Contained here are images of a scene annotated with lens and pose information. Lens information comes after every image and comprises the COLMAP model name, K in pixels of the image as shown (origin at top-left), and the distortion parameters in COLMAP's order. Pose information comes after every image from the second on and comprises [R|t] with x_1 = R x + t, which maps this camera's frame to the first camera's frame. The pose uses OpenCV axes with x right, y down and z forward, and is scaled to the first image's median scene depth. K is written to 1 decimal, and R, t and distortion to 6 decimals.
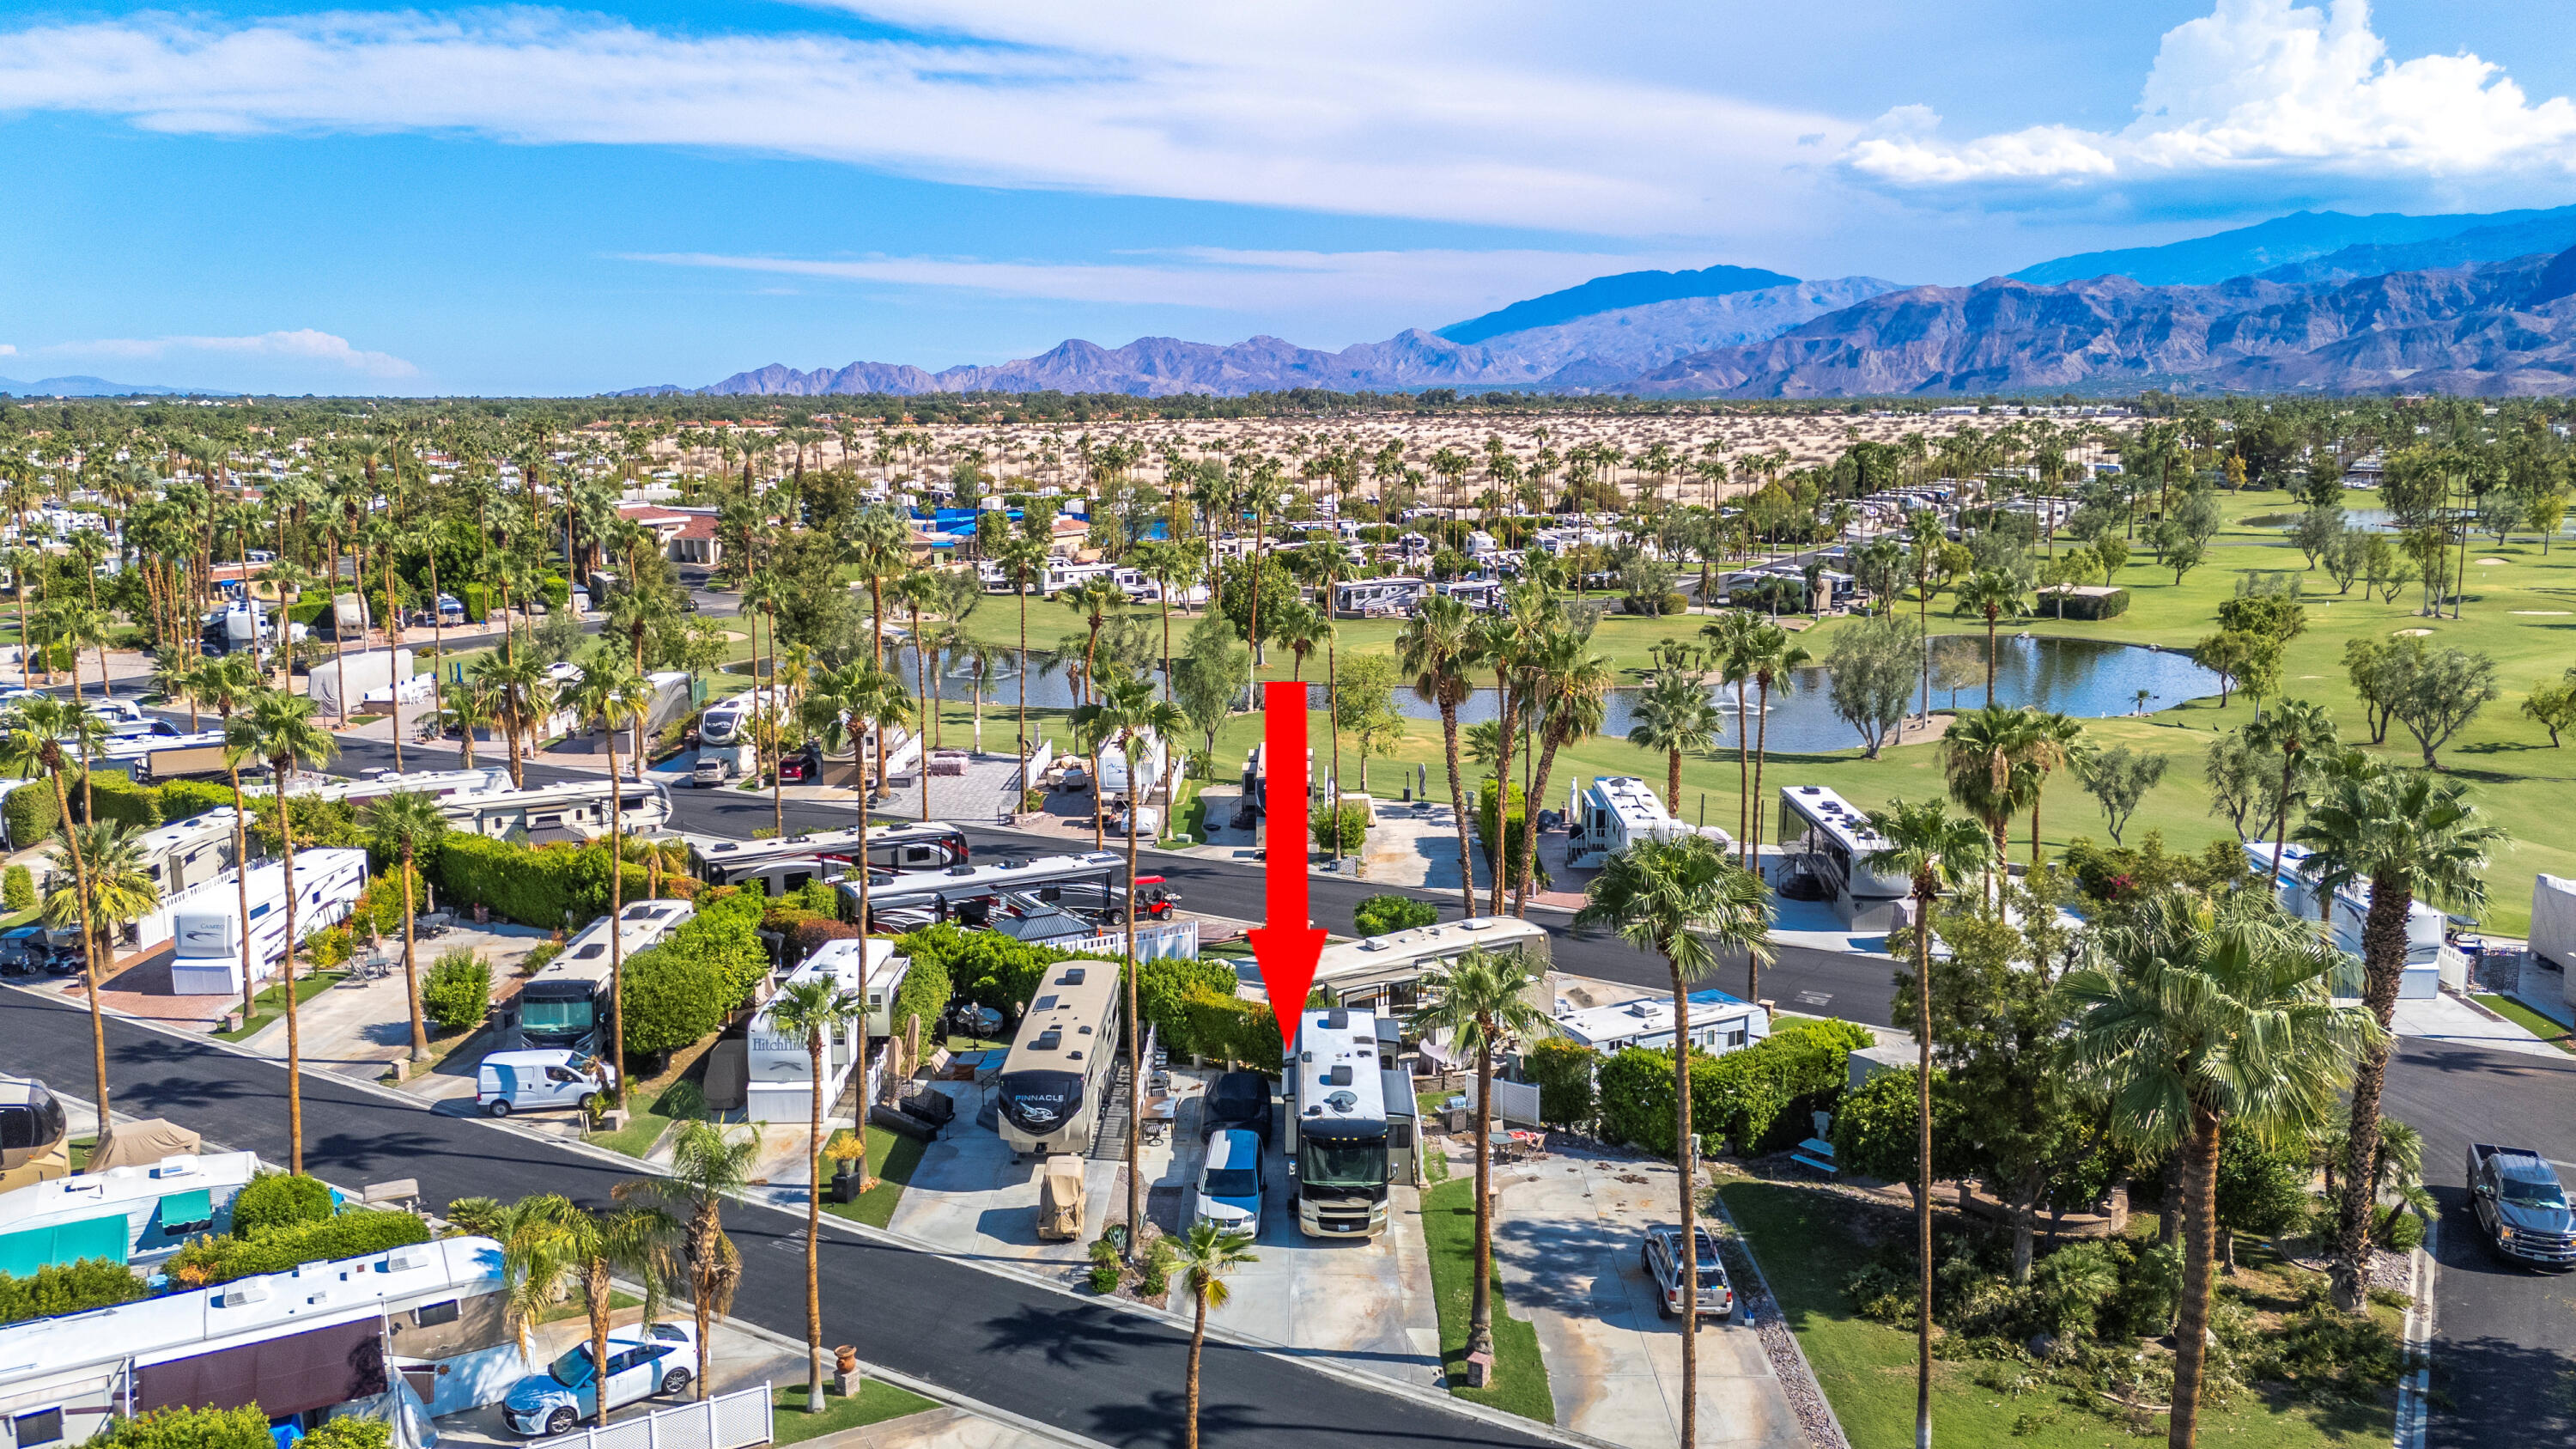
lens RADIAL K [[1949.5, 0, 1288.0], [0, 1949.5, 724.5], [0, 0, 1]] dist [0.065618, -0.072970]
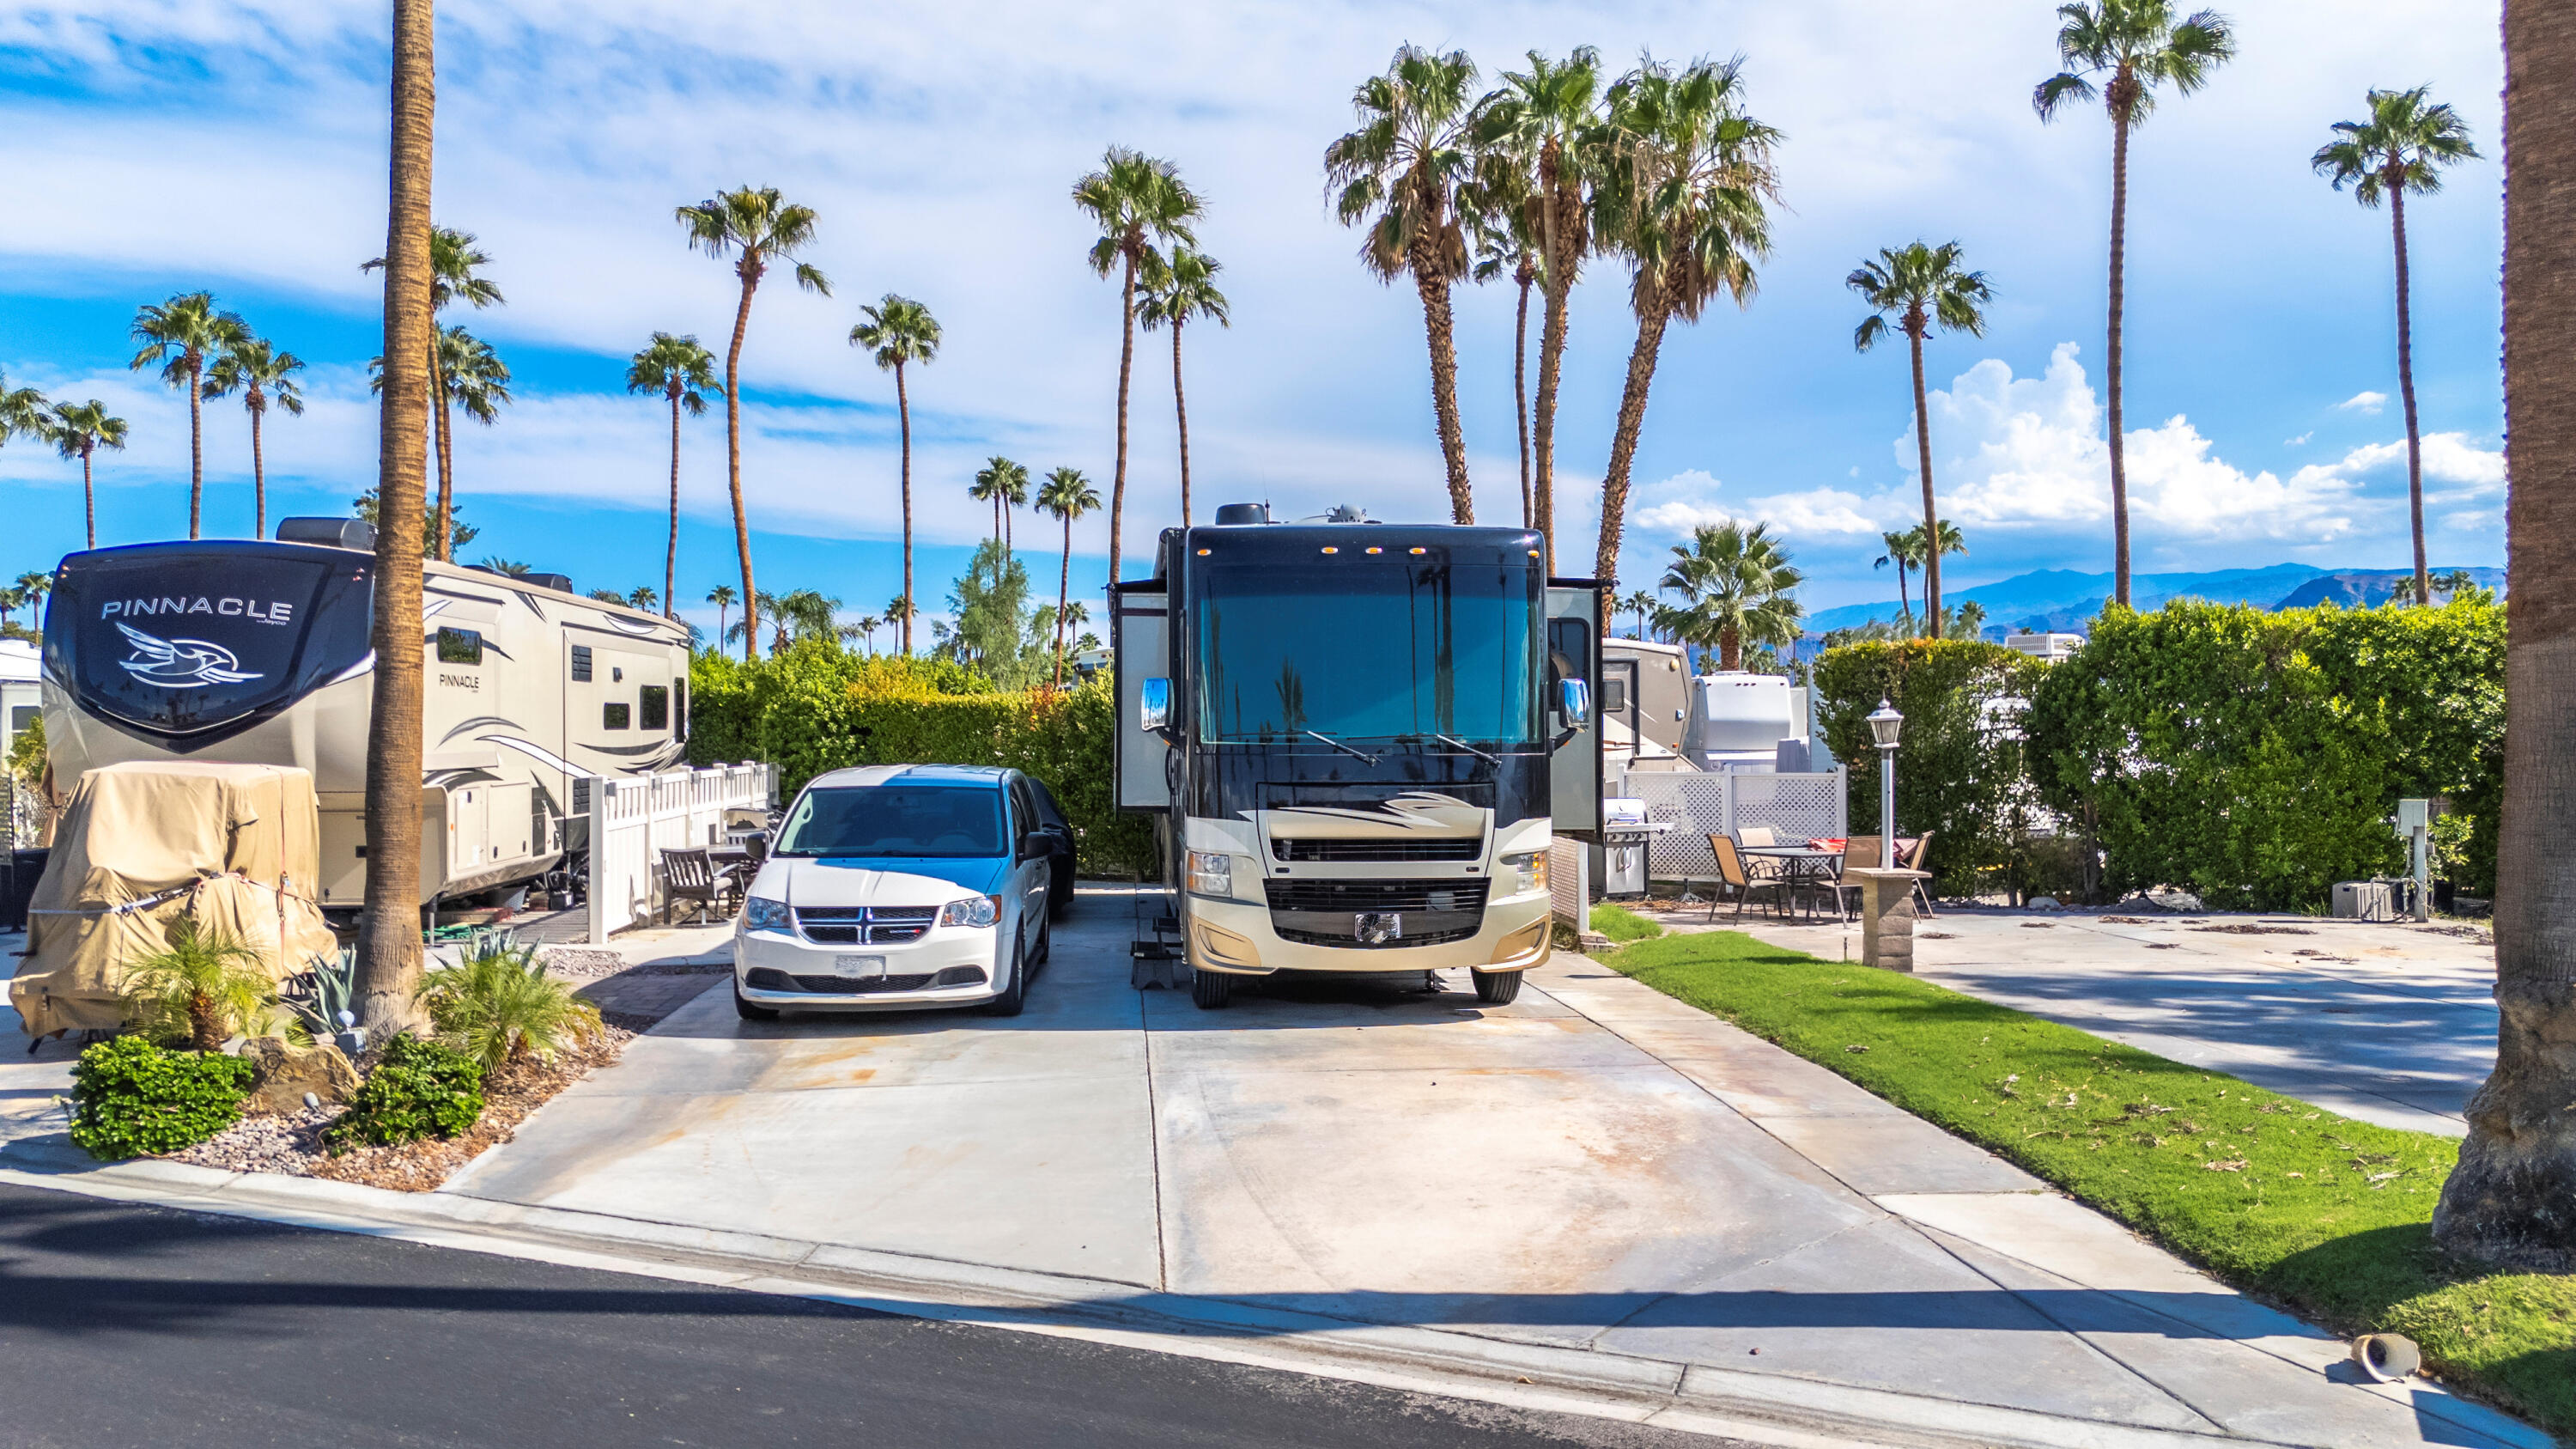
lens RADIAL K [[1949.5, 0, 1288.0], [0, 1949.5, 724.5], [0, 0, 1]] dist [0.065618, -0.072970]
pose [[0.995016, -0.004123, 0.099630, -0.005070], [0.022706, 0.982265, -0.186119, 0.275362], [-0.097096, 0.187454, 0.977463, 0.765887]]
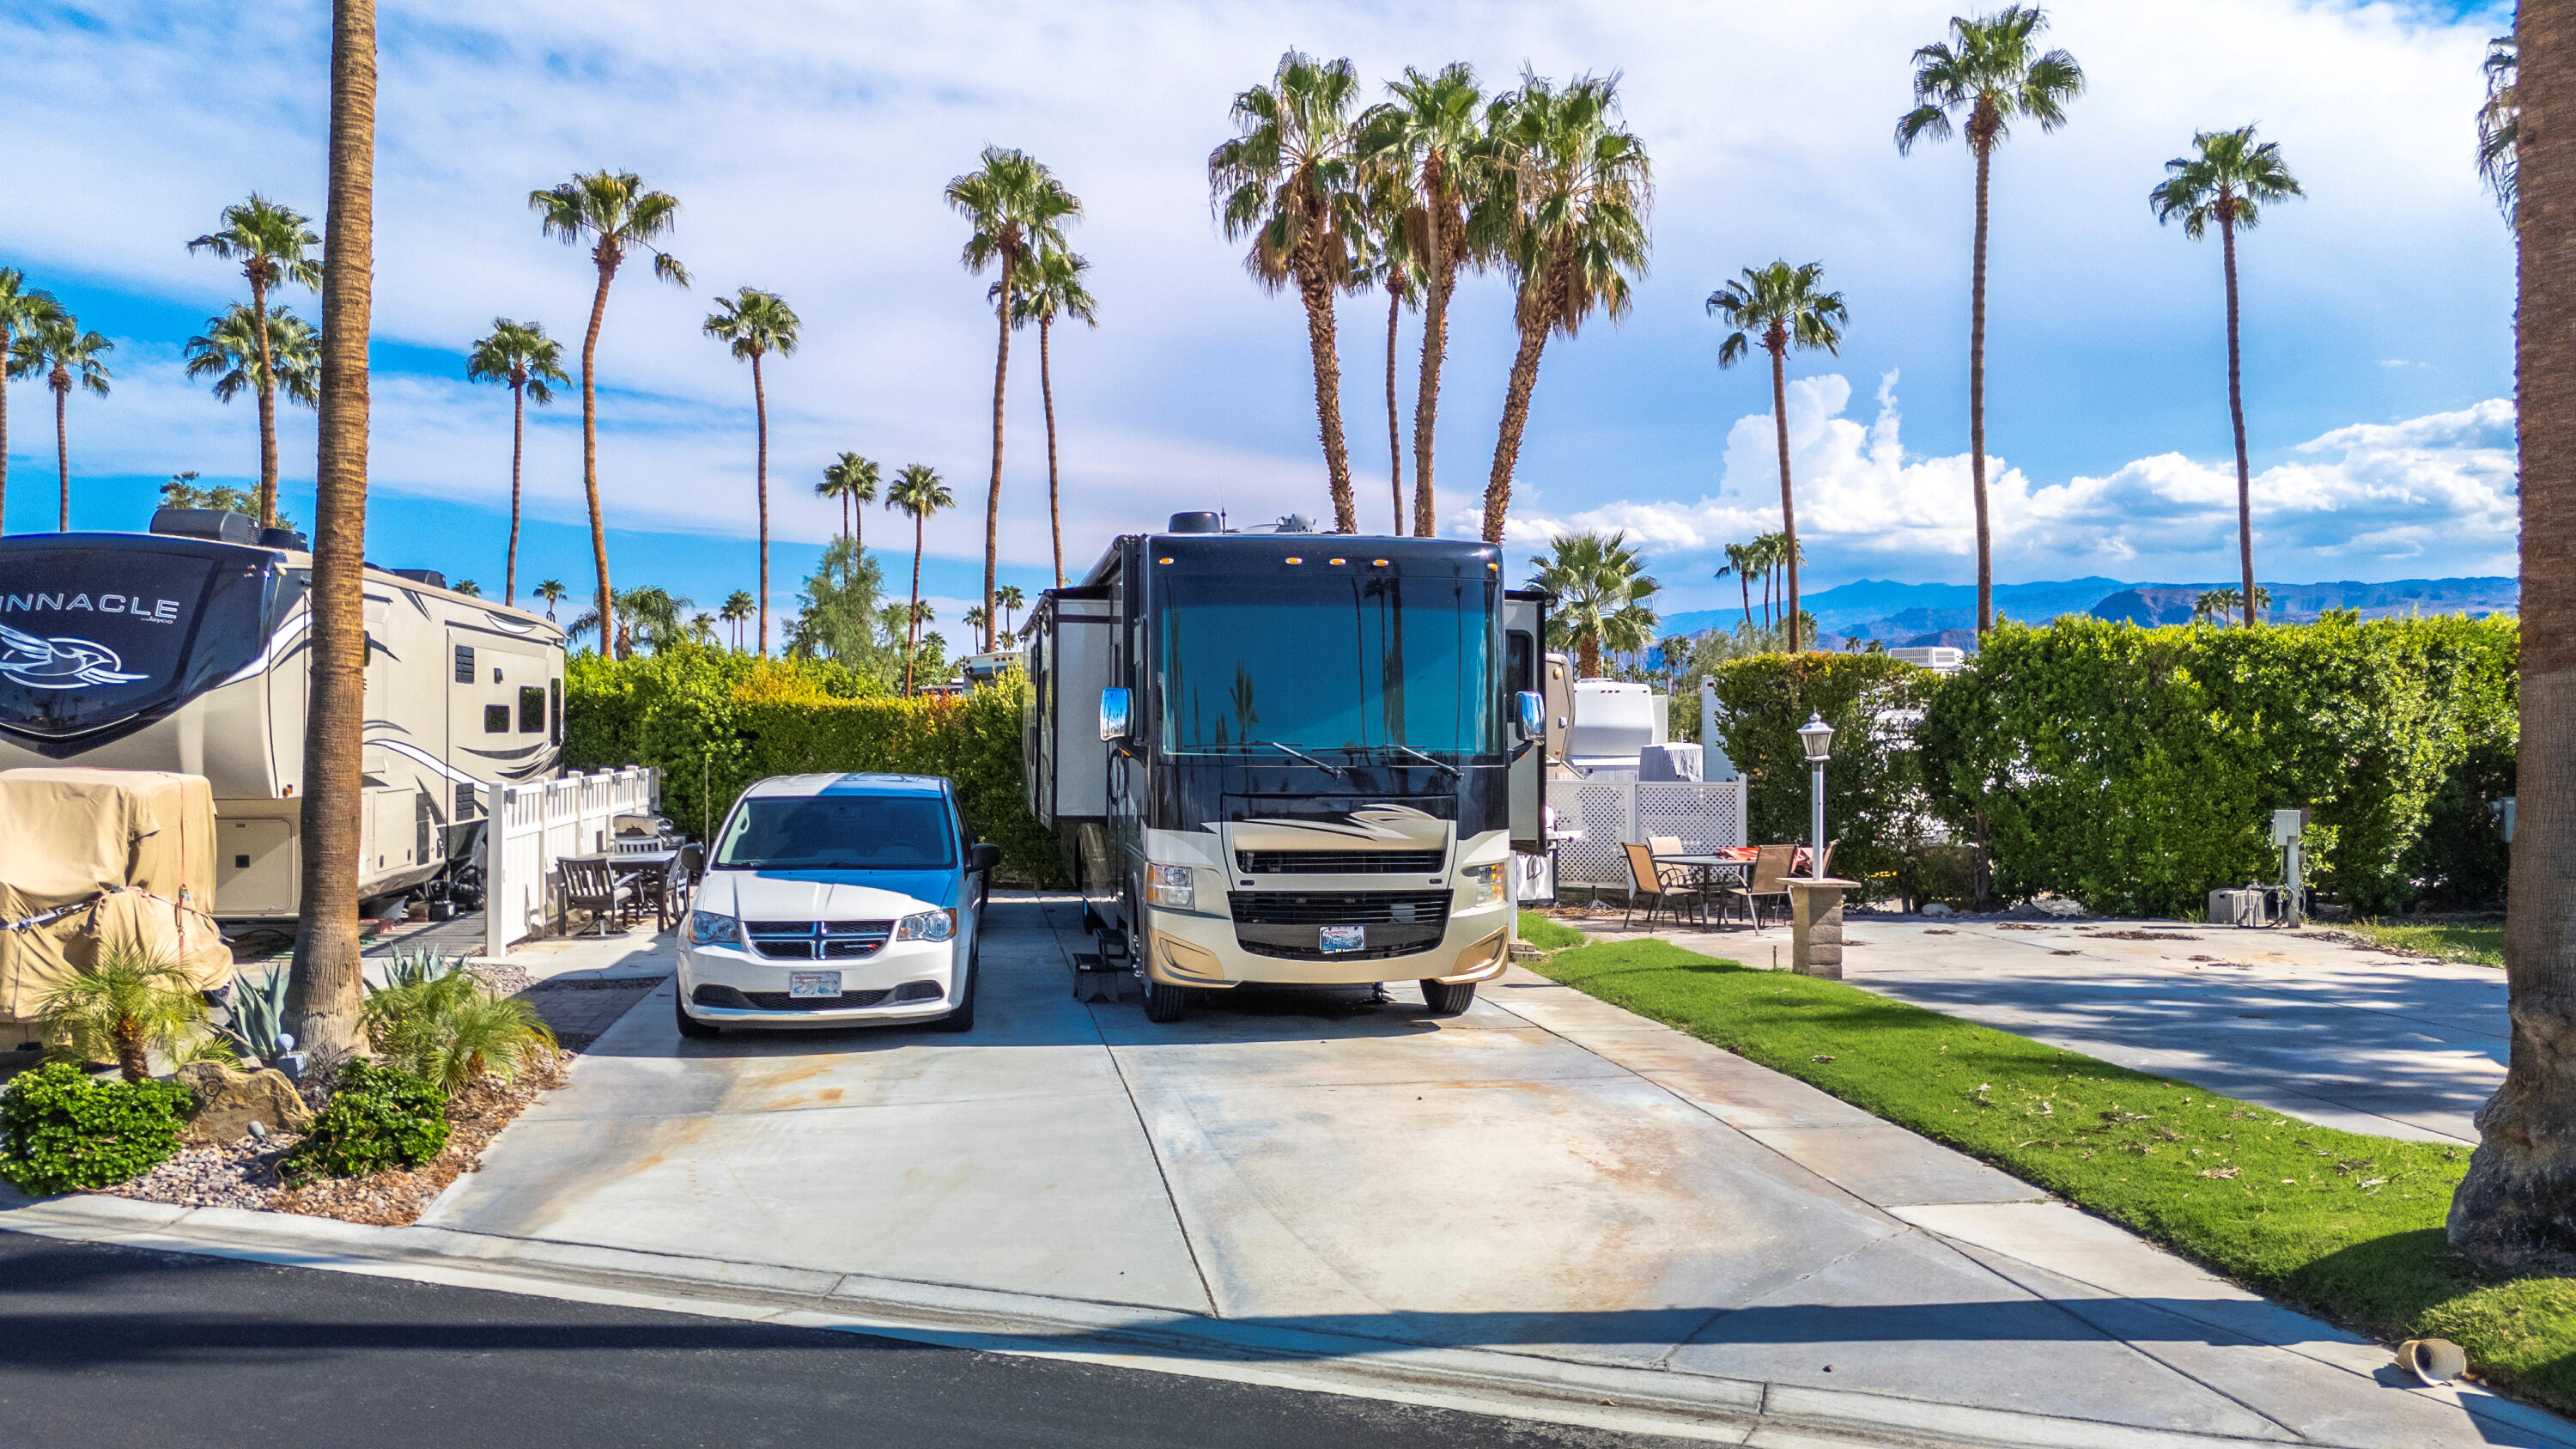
lens RADIAL K [[1949.5, 0, 1288.0], [0, 1949.5, 724.5], [0, 0, 1]] dist [0.065618, -0.072970]
pose [[0.982803, 0.001679, 0.184651, -0.020557], [0.032958, 0.982308, -0.184351, 0.273475], [-0.181693, 0.187267, 0.965359, 0.769174]]
